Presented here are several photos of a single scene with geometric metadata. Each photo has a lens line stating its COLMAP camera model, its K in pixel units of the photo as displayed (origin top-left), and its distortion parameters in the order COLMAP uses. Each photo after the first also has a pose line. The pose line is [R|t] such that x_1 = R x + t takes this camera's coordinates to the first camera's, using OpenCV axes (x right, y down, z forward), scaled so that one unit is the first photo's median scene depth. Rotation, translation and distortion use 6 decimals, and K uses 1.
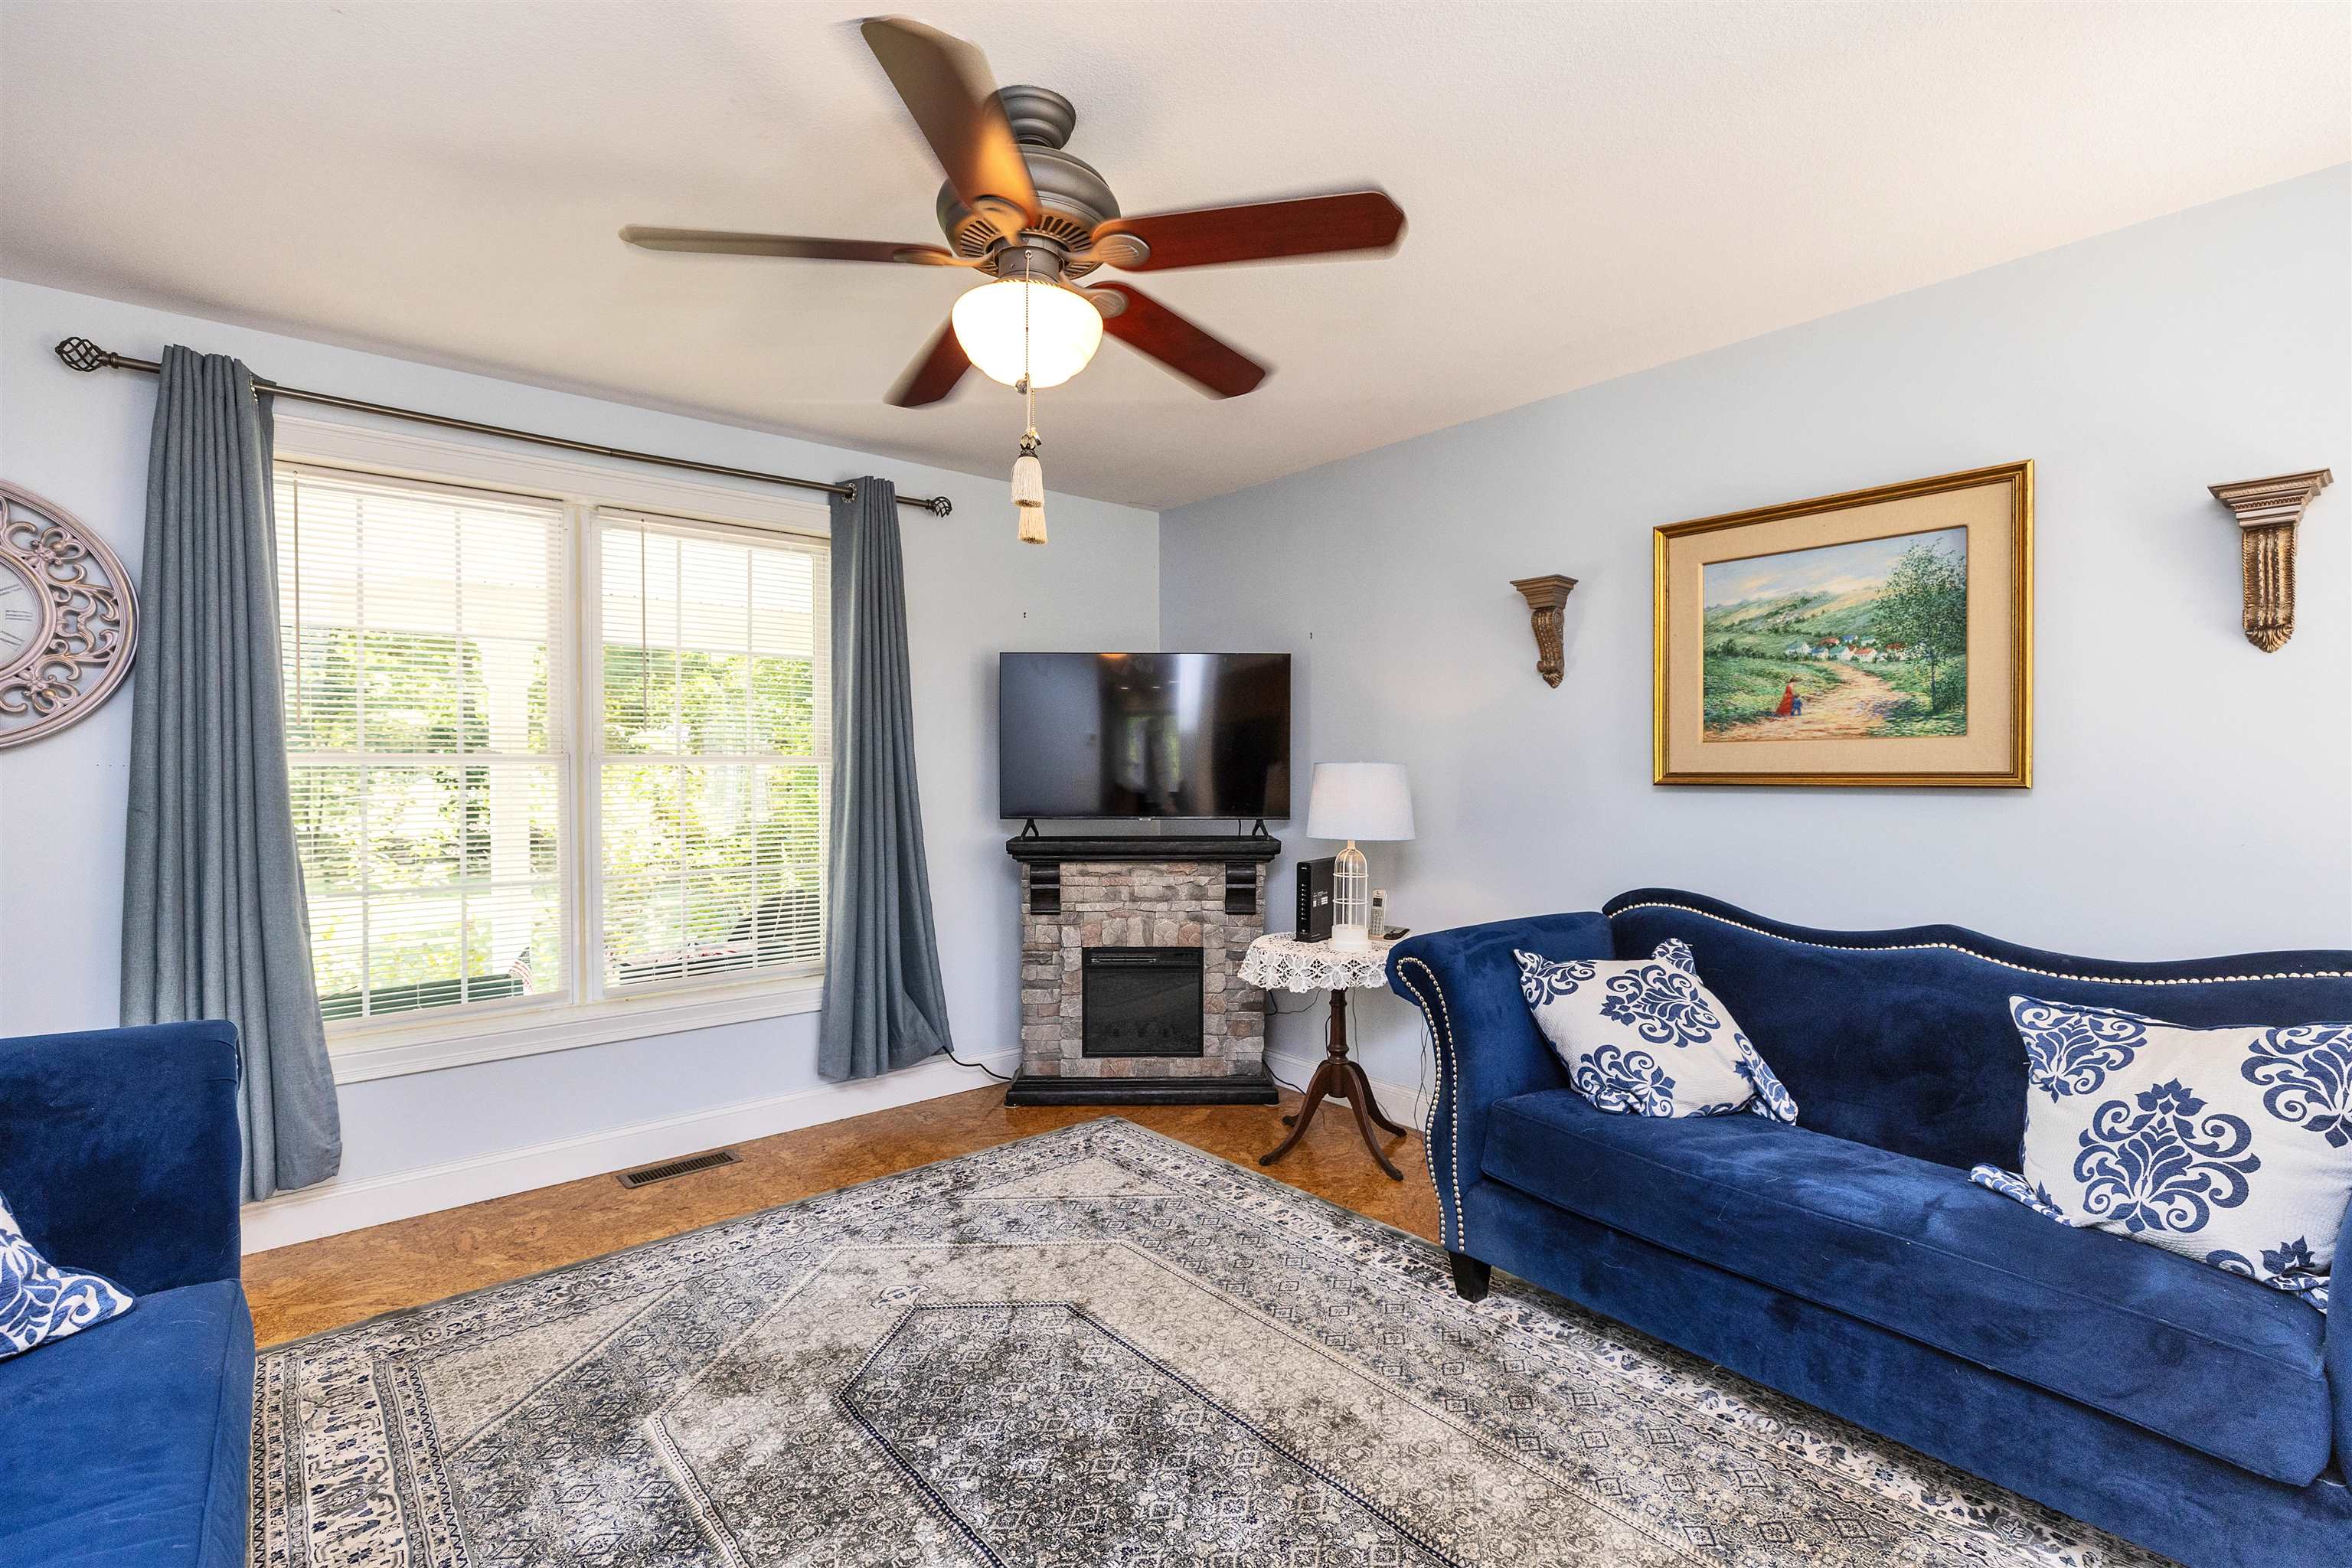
lens RADIAL K [[1041.7, 0, 1168.9], [0, 1041.7, 781.1], [0, 0, 1]] dist [0.002748, 0.000248]
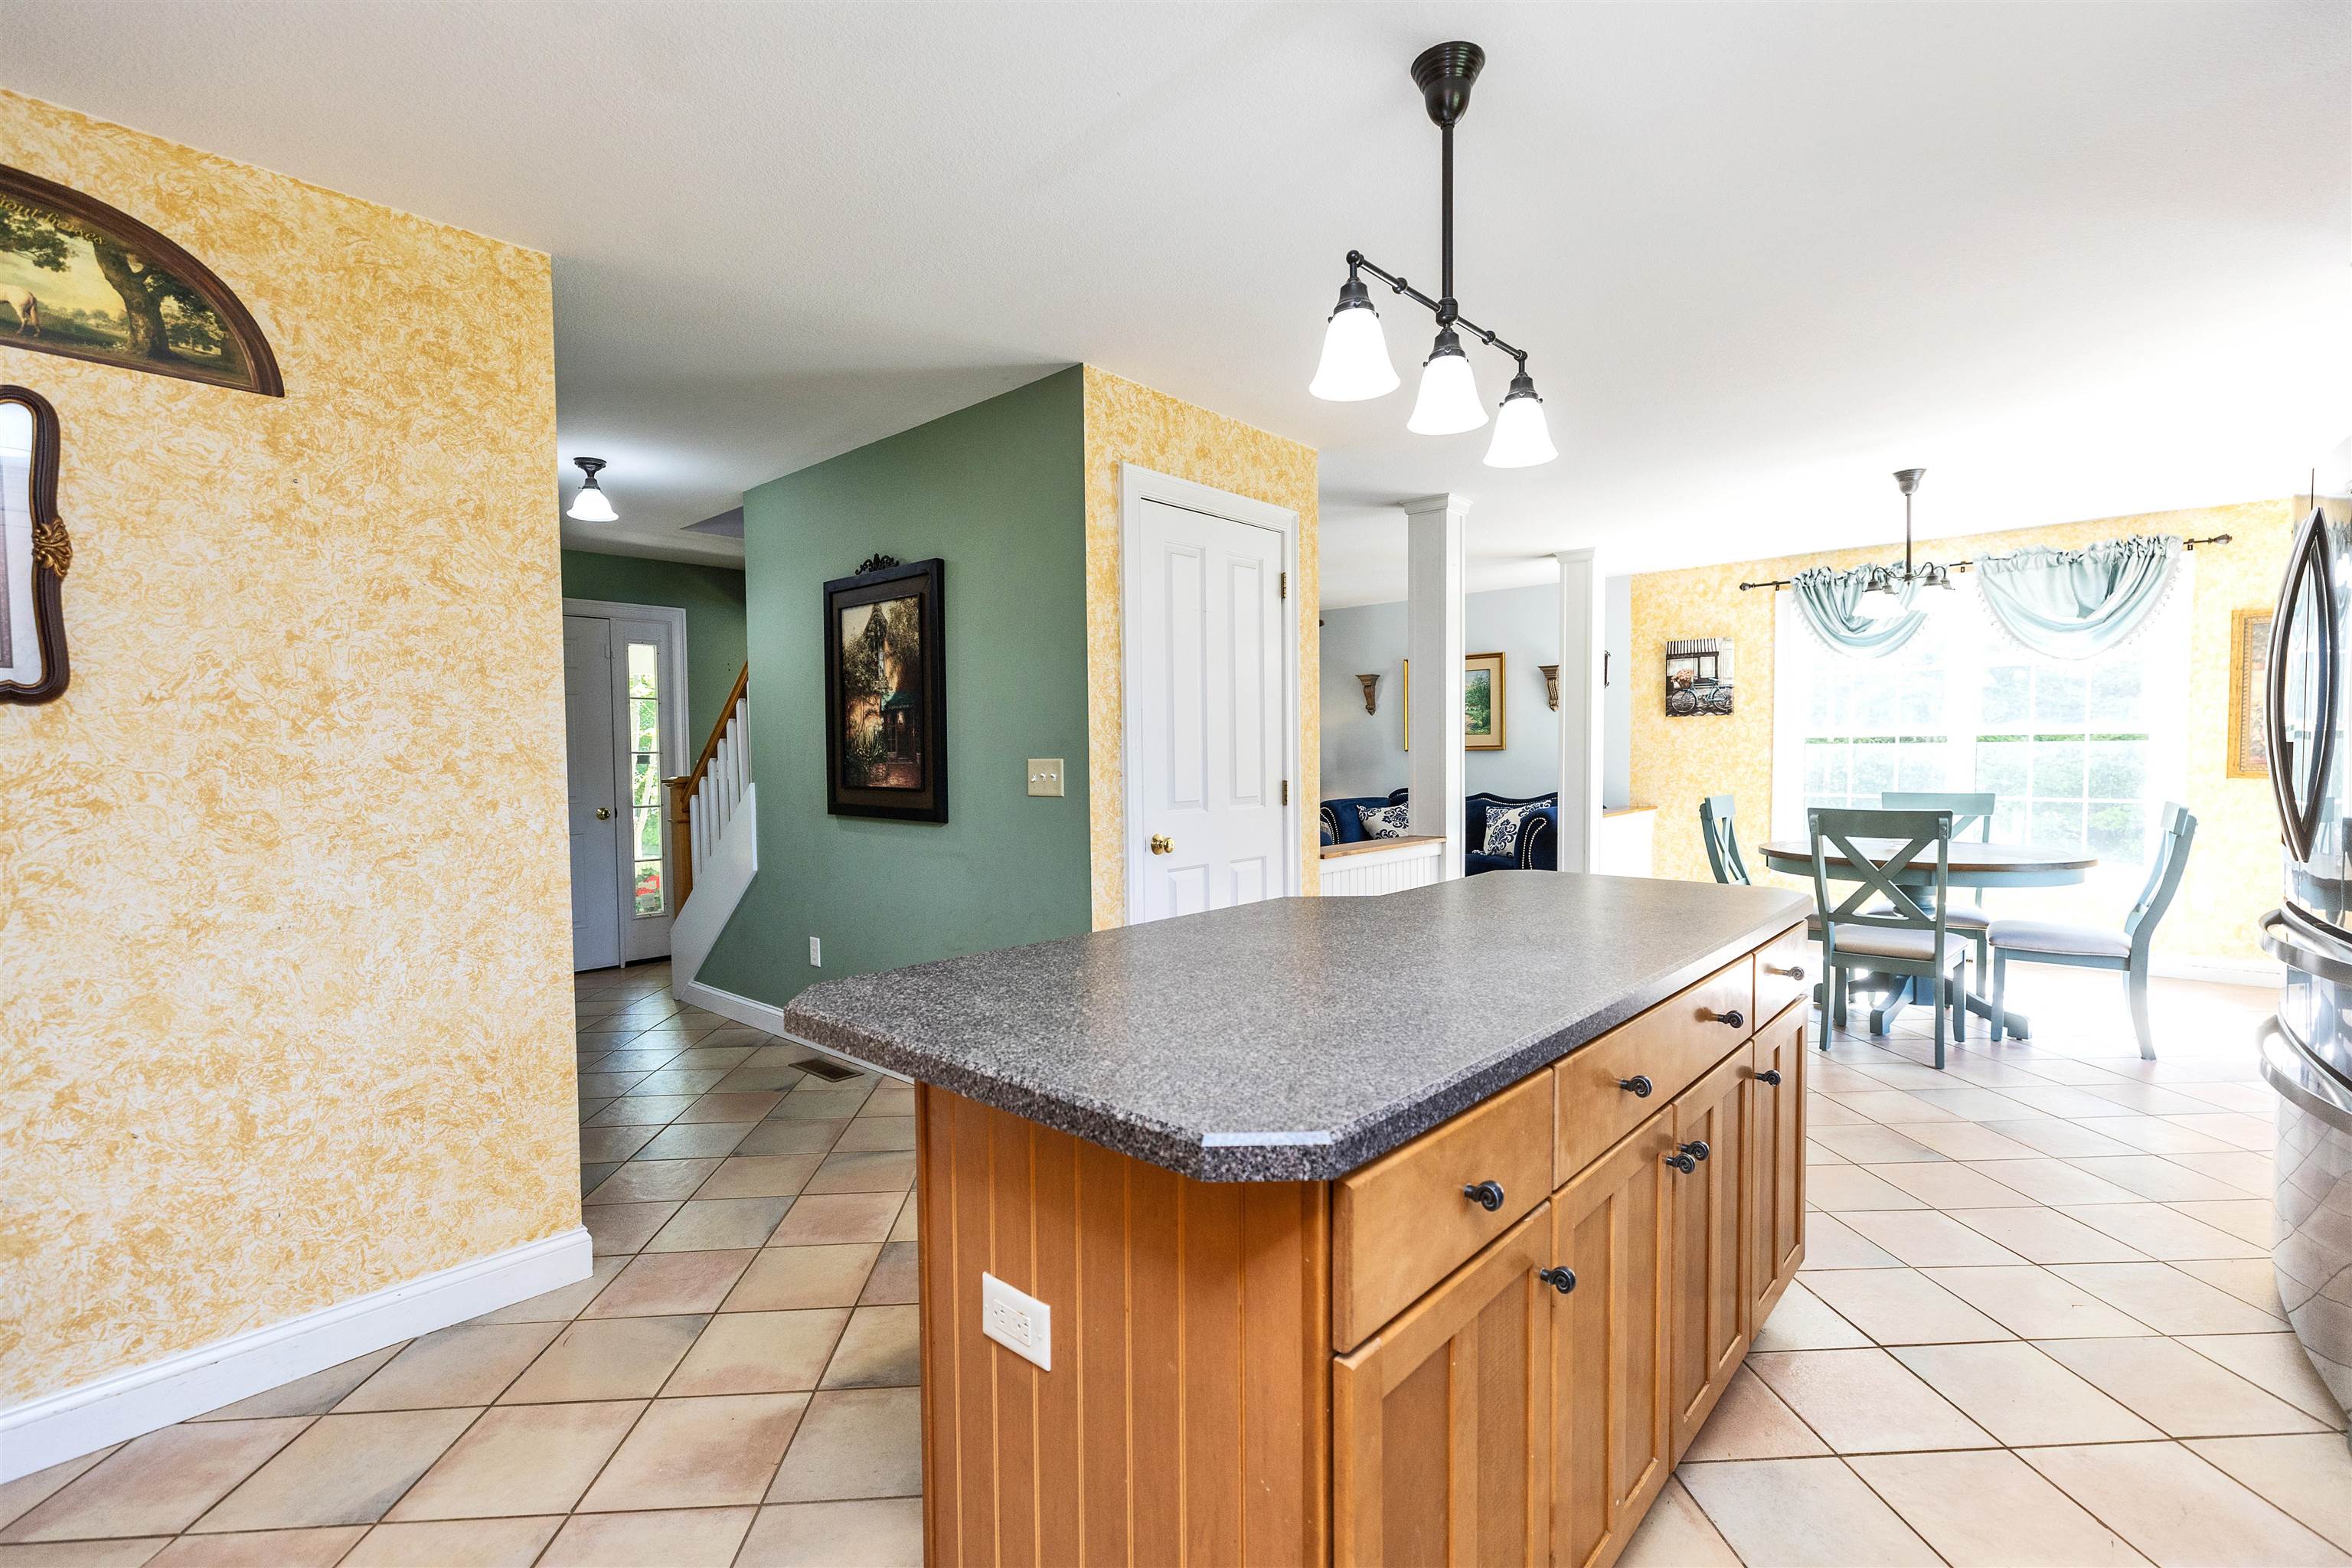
lens RADIAL K [[1041.7, 0, 1168.9], [0, 1041.7, 781.1], [0, 0, 1]] dist [0.002748, 0.000248]
pose [[0.992199, -0.018658, 0.123259, -0.623665], [0.016464, 0.999688, 0.018800, 0.025029], [-0.123571, -0.016624, 0.992196, -2.072088]]
